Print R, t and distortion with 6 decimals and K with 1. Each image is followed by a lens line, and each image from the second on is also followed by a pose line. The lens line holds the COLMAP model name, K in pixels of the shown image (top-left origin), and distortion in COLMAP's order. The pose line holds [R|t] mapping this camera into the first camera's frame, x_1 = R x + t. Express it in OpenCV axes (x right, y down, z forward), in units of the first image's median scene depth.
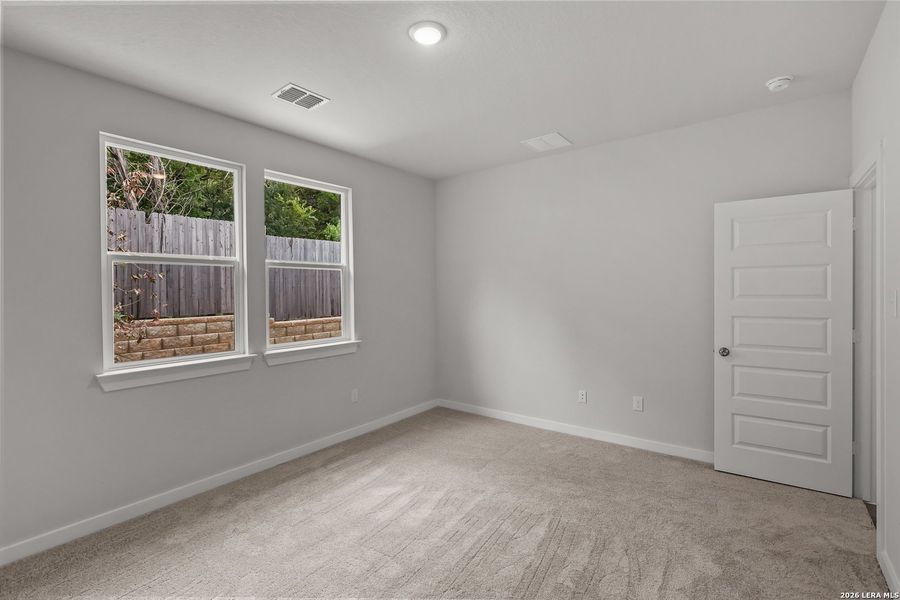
lens RADIAL K [[414.7, 0, 447.4], [0, 414.7, 297.3], [0, 0, 1]] dist [0.000170, -0.000438]
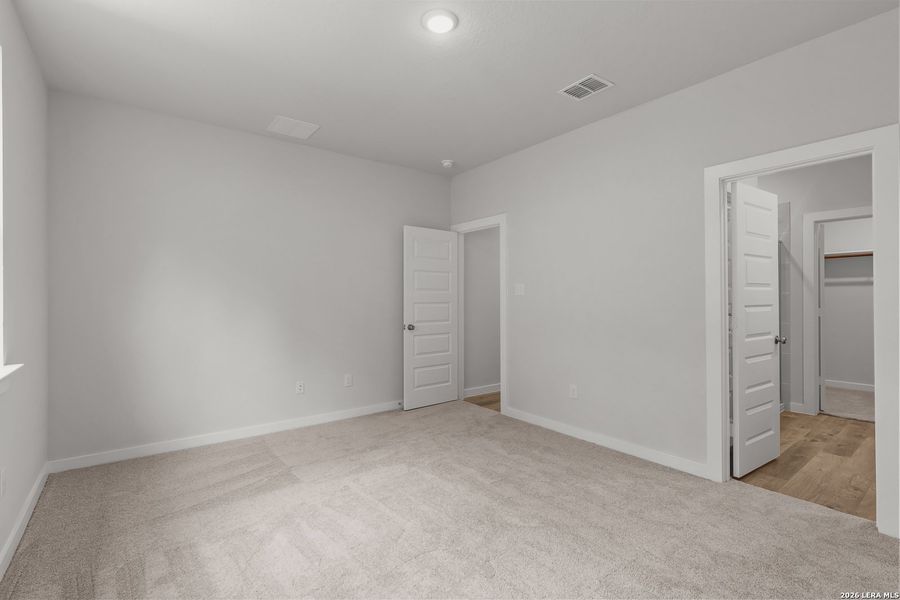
lens RADIAL K [[414.7, 0, 452.5], [0, 414.7, 299.1], [0, 0, 1]] dist [0.000170, -0.000438]
pose [[0.253886, 0.002570, 0.967231, -0.630841], [0.010864, 0.999926, -0.005509, 0.036335], [-0.967173, 0.011906, 0.253839, 0.421097]]
